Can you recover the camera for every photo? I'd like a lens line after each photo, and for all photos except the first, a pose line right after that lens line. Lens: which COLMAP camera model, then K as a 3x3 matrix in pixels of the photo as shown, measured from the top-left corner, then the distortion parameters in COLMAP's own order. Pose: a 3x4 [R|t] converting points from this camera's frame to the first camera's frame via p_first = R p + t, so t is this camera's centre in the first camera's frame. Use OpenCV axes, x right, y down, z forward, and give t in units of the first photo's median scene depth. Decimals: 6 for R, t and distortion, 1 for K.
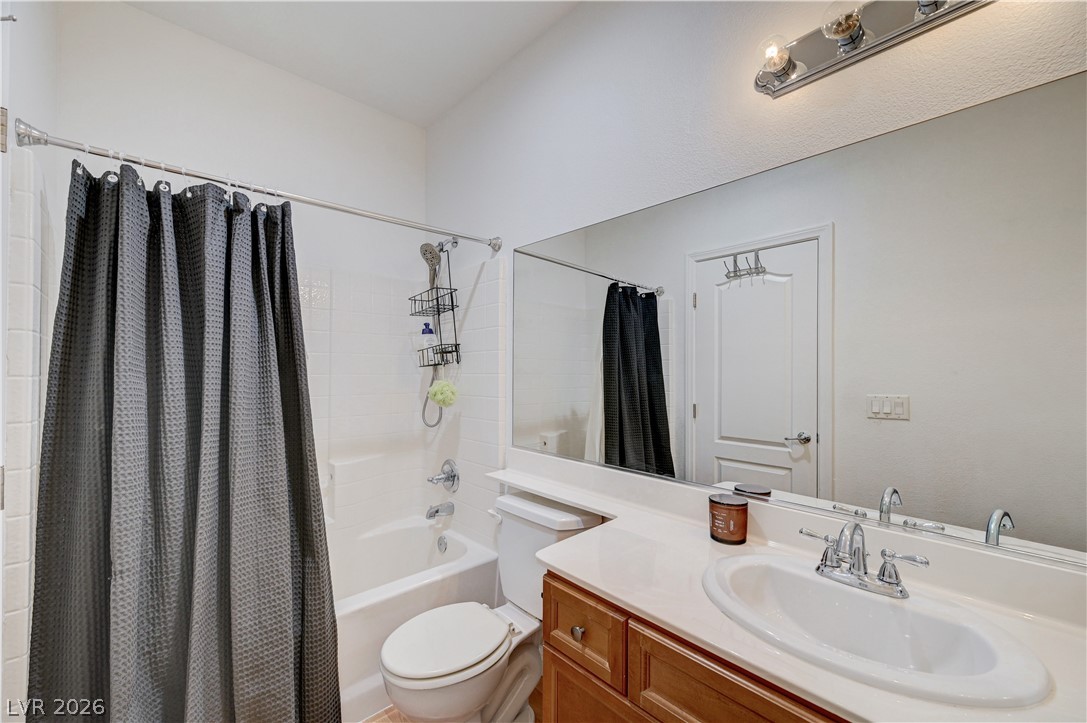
lens RADIAL K [[436.4, 0, 545.8], [0, 436.4, 370.6], [0, 0, 1]] dist [0.000418, 0.000090]
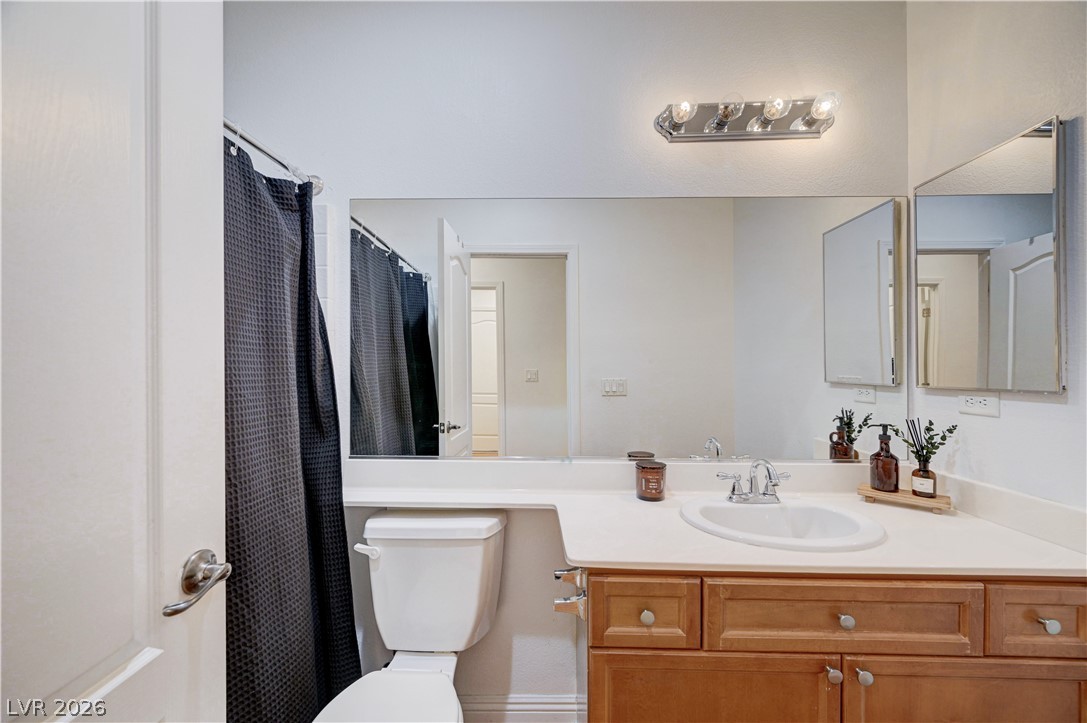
lens RADIAL K [[435.7, 0, 542.0], [0, 435.7, 365.8], [0, 0, 1]] dist [0.000851, 0.000094]
pose [[0.689660, -0.000966, 0.724132, -0.767727], [-0.003437, 0.999983, 0.004607, 0.024145], [-0.724125, -0.005666, 0.689646, 0.464850]]
